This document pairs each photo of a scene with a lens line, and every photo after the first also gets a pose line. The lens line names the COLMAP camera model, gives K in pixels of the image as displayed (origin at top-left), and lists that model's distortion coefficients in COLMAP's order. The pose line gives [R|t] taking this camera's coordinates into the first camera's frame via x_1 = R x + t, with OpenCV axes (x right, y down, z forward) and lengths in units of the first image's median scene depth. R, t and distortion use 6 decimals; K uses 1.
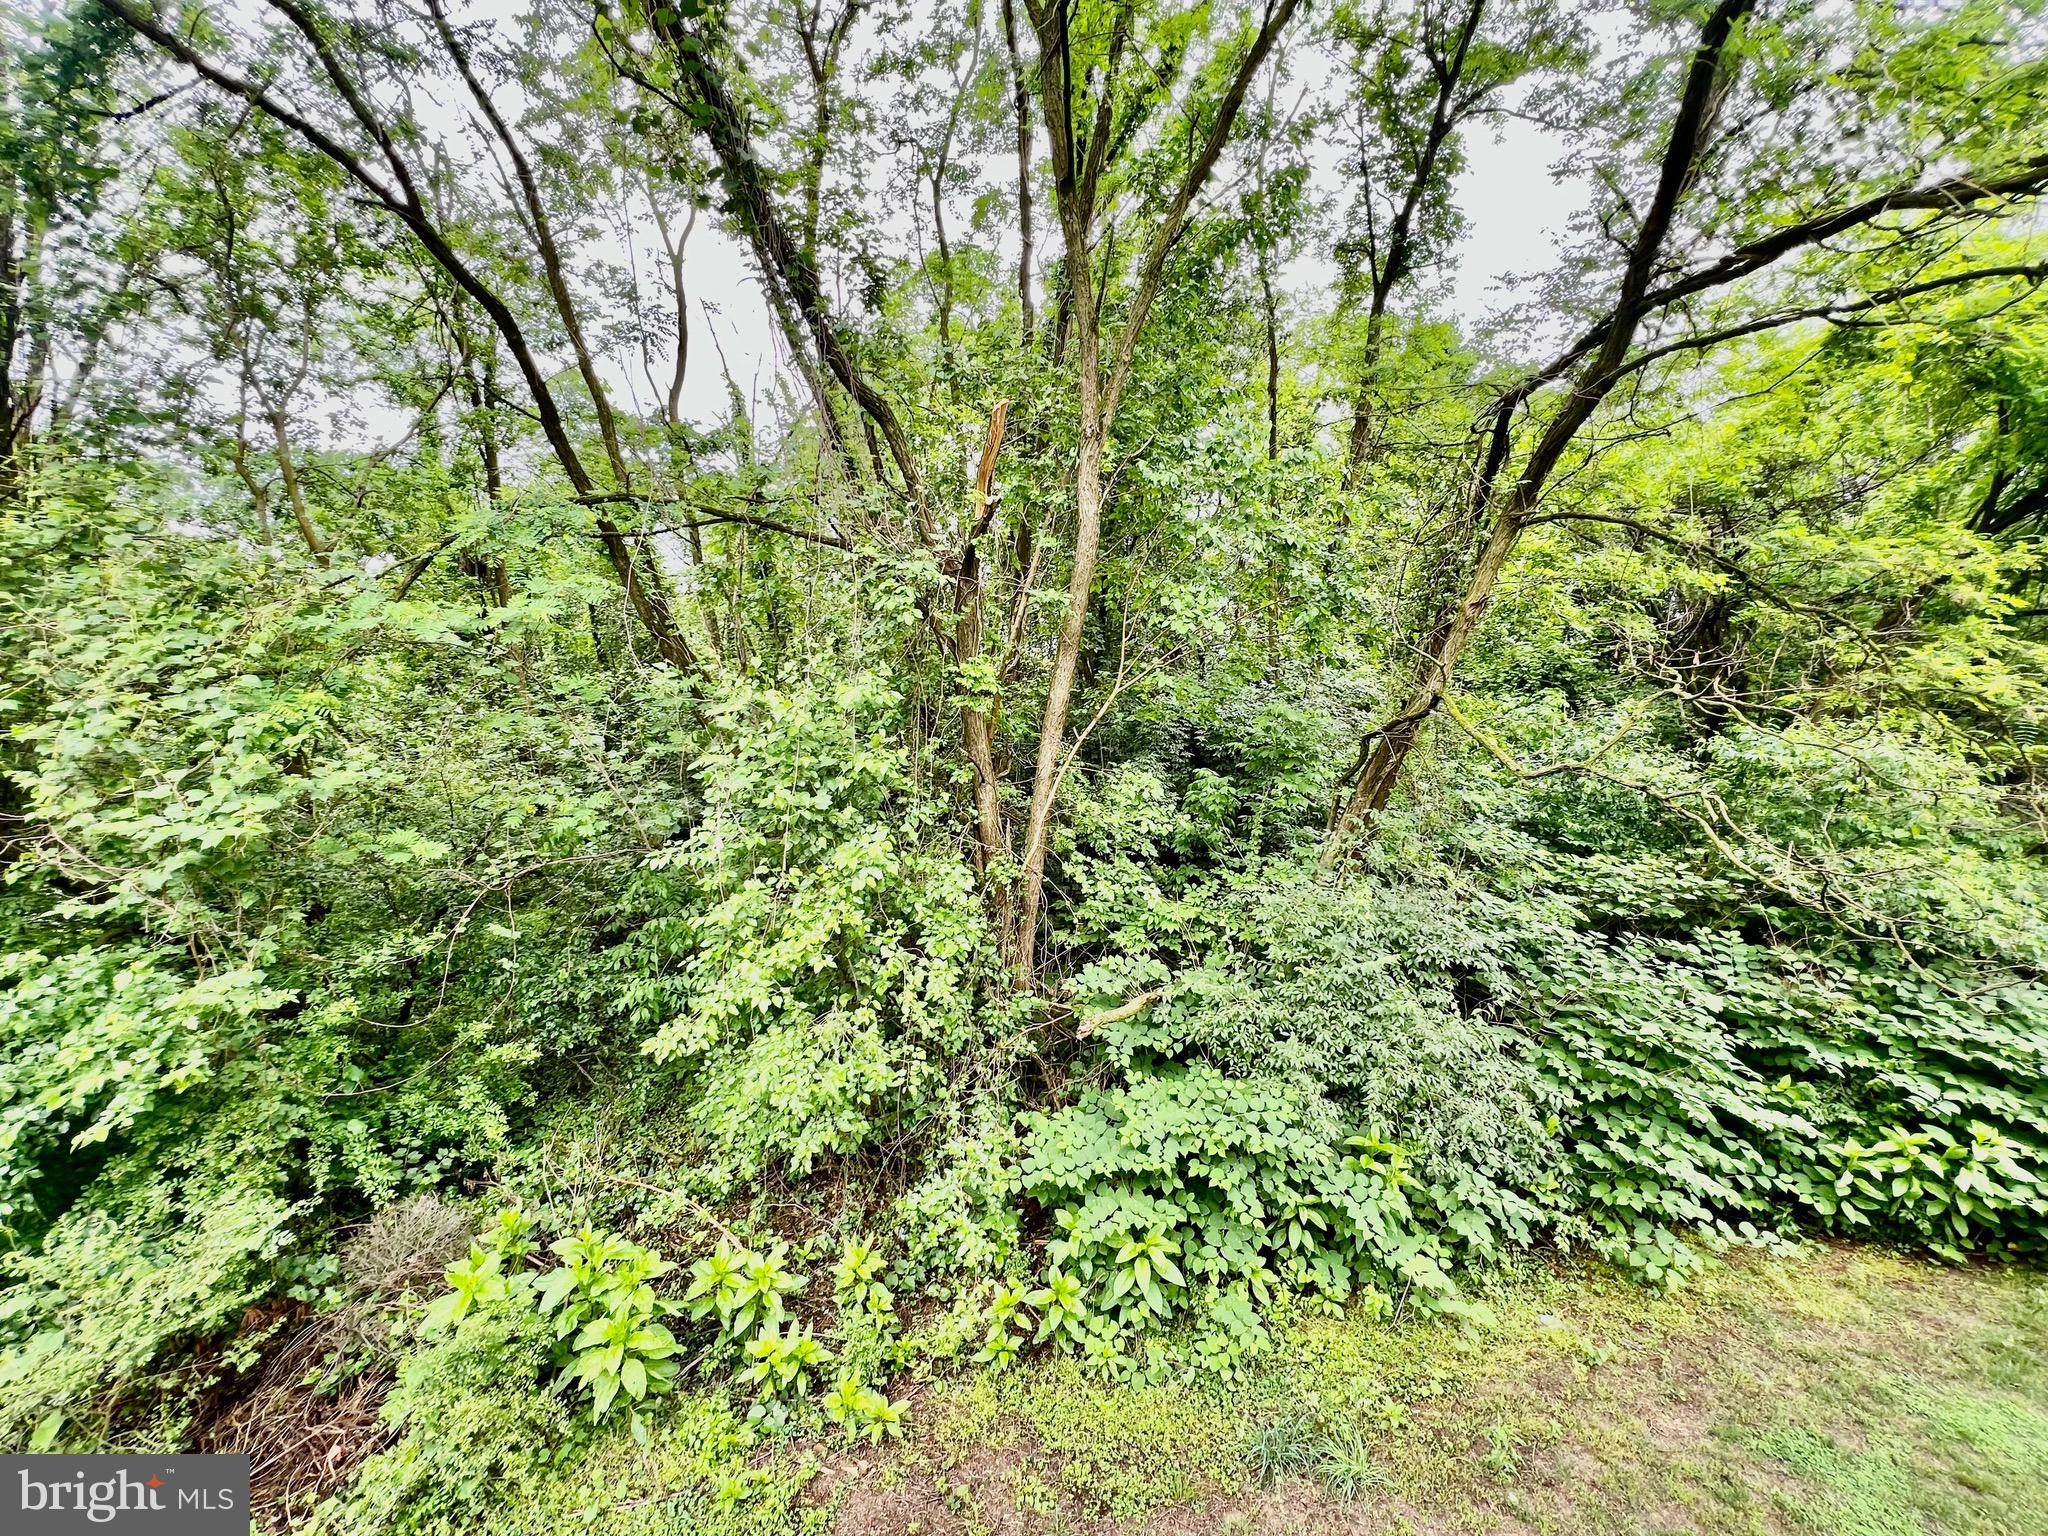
lens RADIAL K [[821.2, 0, 1023.3], [0, 821.2, 771.9], [0, 0, 1]] dist [-0.001990, 0.000539]
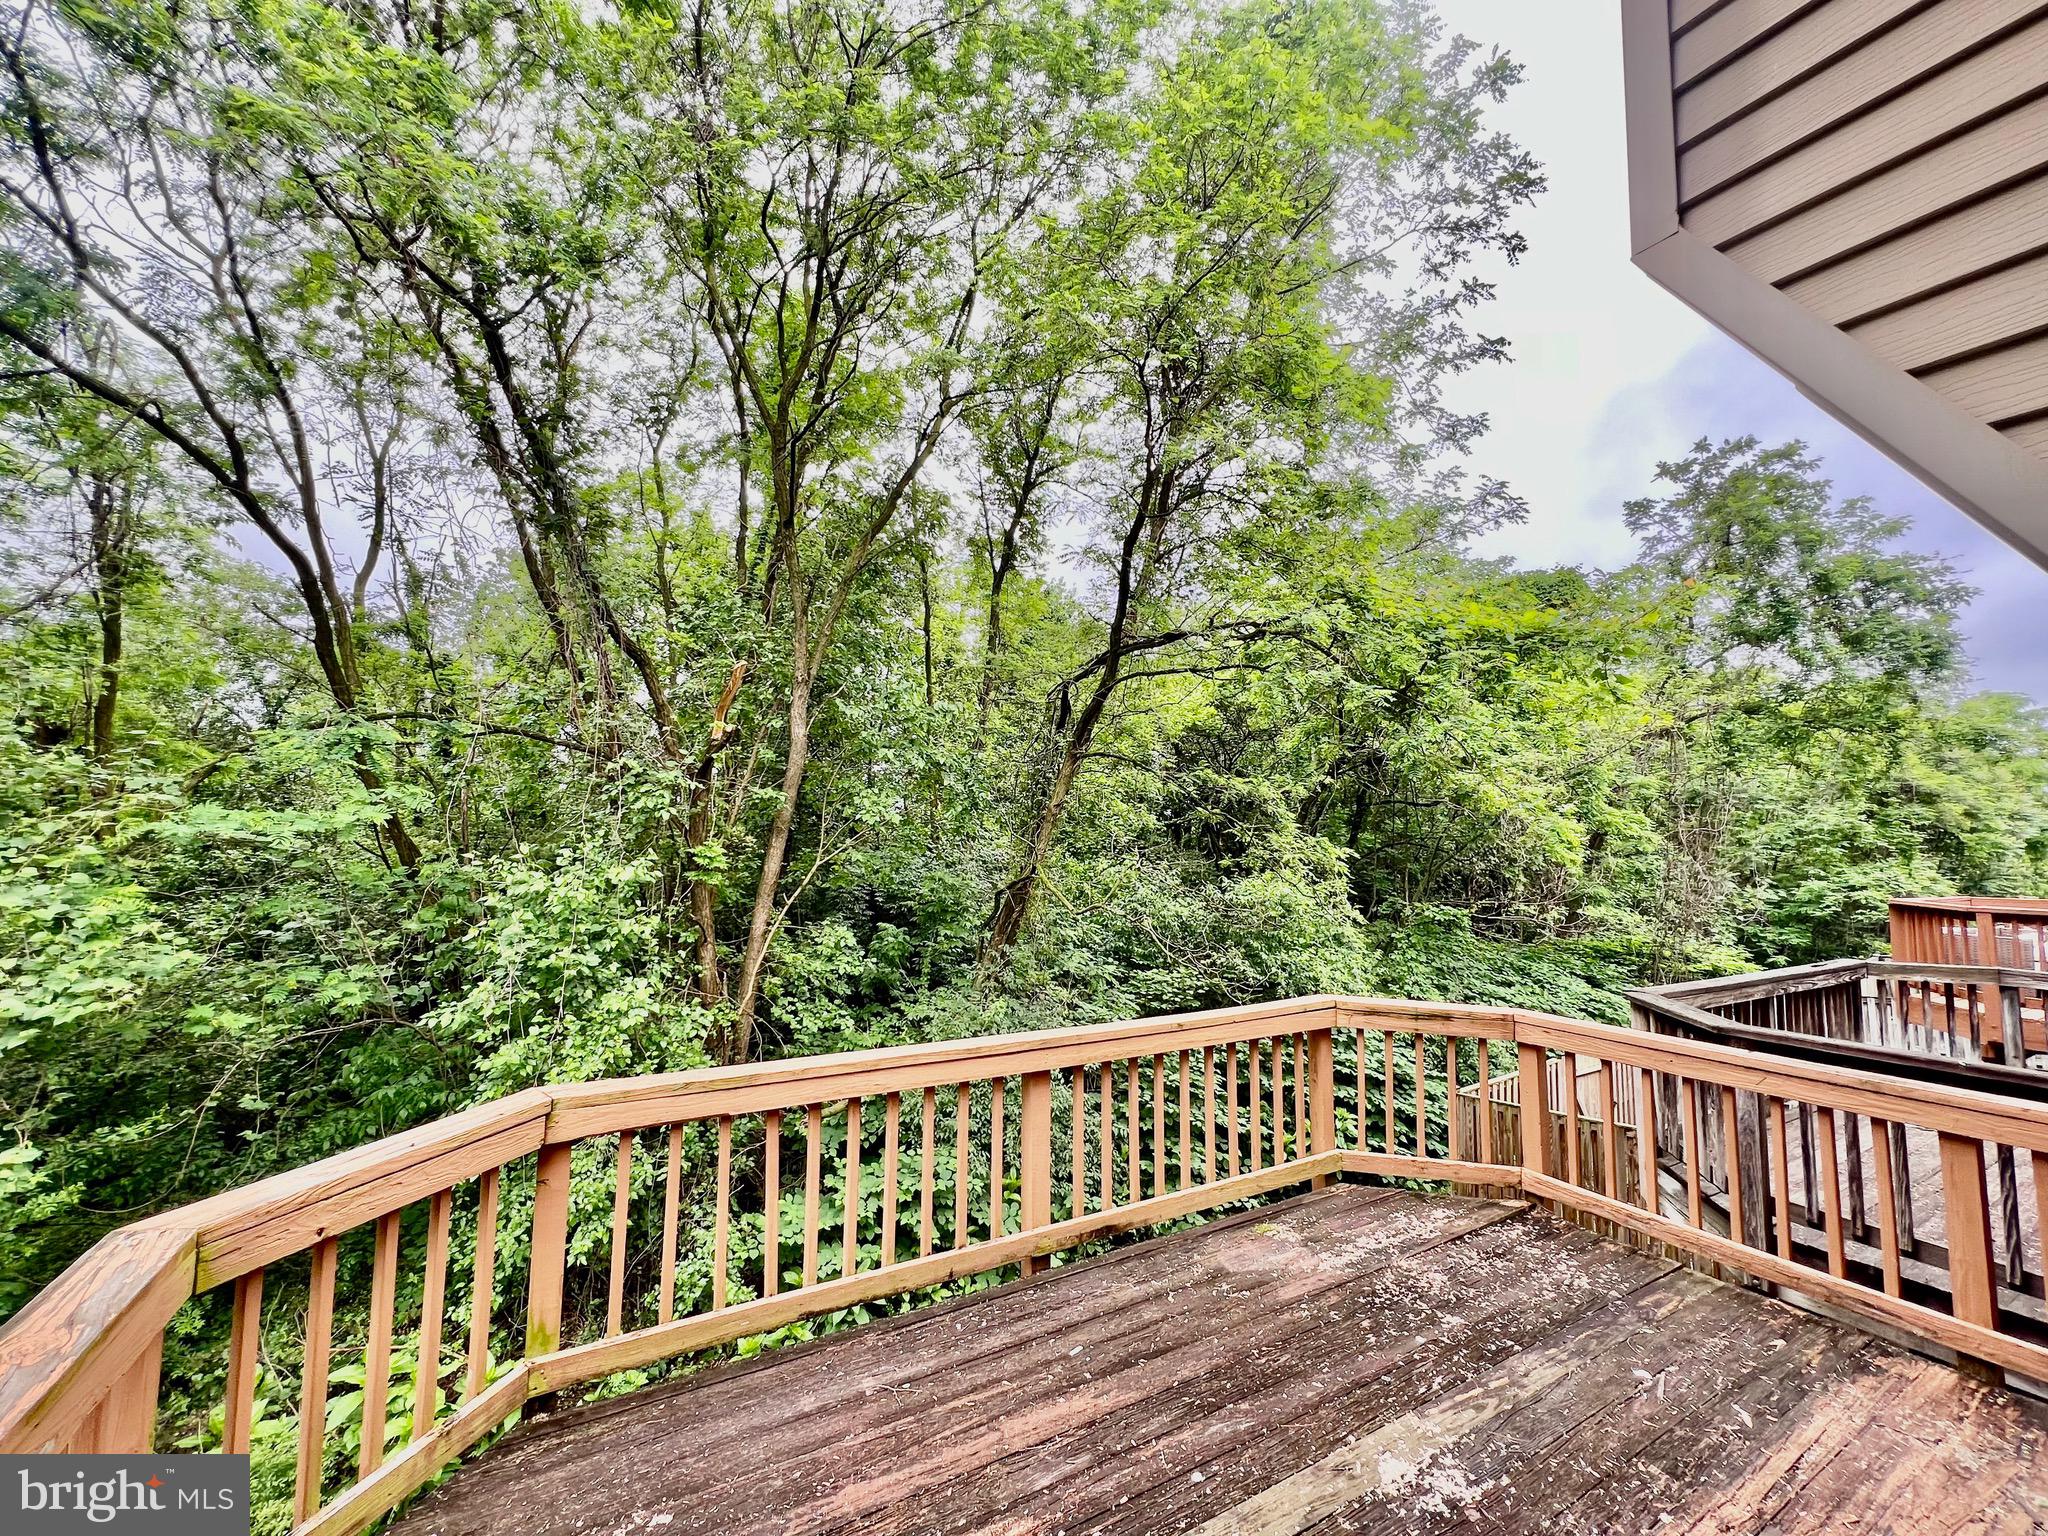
lens RADIAL K [[821.2, 0, 1023.3], [0, 821.2, 771.9], [0, 0, 1]] dist [-0.001990, 0.000539]
pose [[0.921385, 0.022329, 0.388010, -0.094171], [0.053782, 0.981418, -0.184191, 0.014724], [-0.384913, 0.190579, 0.903062, -0.324210]]
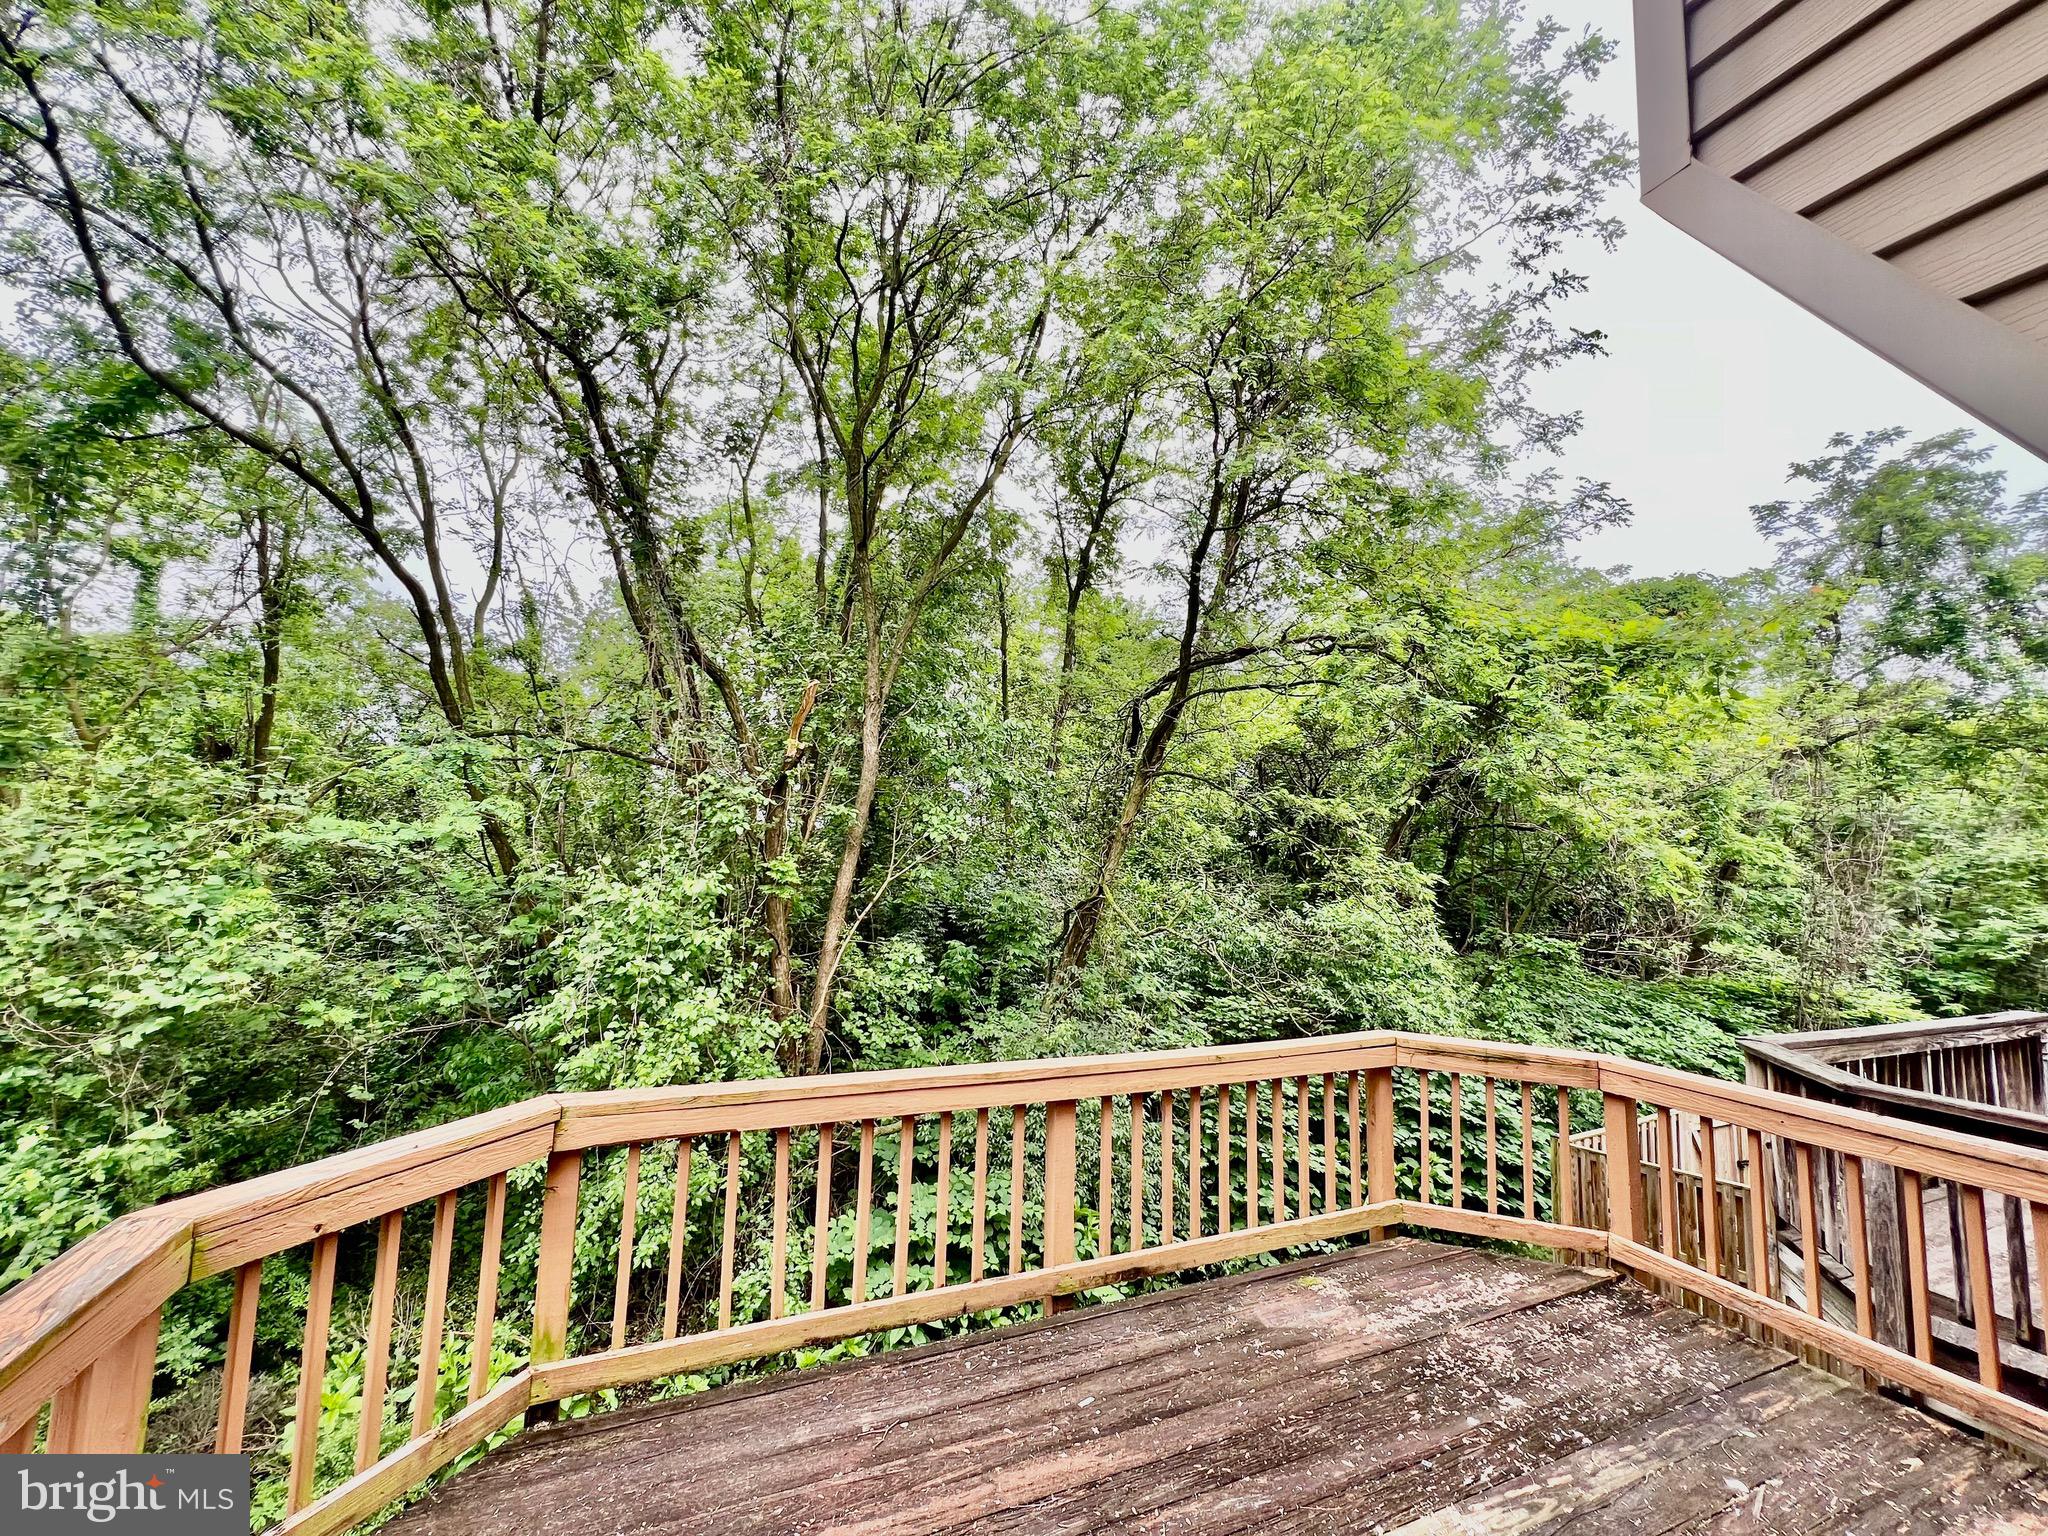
lens RADIAL K [[821.2, 0, 1023.8], [0, 821.2, 771.5], [0, 0, 1]] dist [-0.002330, 0.000495]
pose [[0.956789, 0.036221, 0.288517, -0.064196], [0.026831, 0.976981, -0.211631, 0.014951], [-0.289541, 0.210227, 0.933793, -0.324165]]
